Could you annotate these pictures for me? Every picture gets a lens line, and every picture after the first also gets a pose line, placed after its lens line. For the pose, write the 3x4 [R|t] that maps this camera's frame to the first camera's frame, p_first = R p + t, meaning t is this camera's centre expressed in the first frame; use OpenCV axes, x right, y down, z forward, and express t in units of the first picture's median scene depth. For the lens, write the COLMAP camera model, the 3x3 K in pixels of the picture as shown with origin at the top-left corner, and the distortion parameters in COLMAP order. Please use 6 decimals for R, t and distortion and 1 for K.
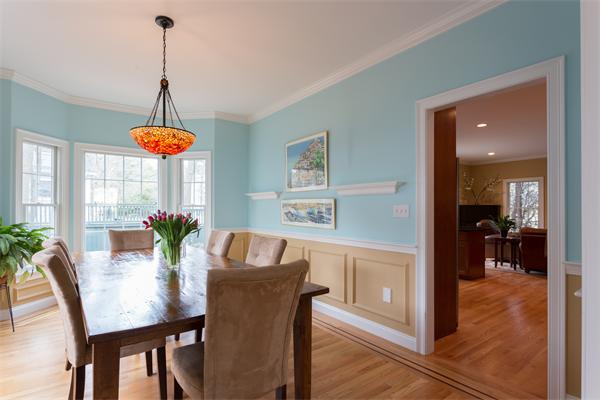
lens RADIAL K [[307.7, 0, 300.6], [0, 307.7, 205.8], [0, 0, 1]] dist [-0.005738, -0.001408]
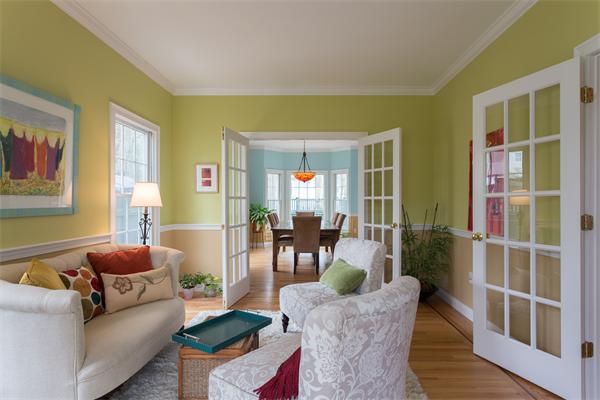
lens RADIAL K [[307.7, 0, 300.3], [0, 307.7, 200.3], [0, 0, 1]] dist [-0.005738, -0.001408]
pose [[0.783736, 0.001912, -0.621091, 0.695521], [0.004740, 0.999948, 0.009060, -0.020188], [0.621076, -0.010045, 0.783686, -0.644364]]
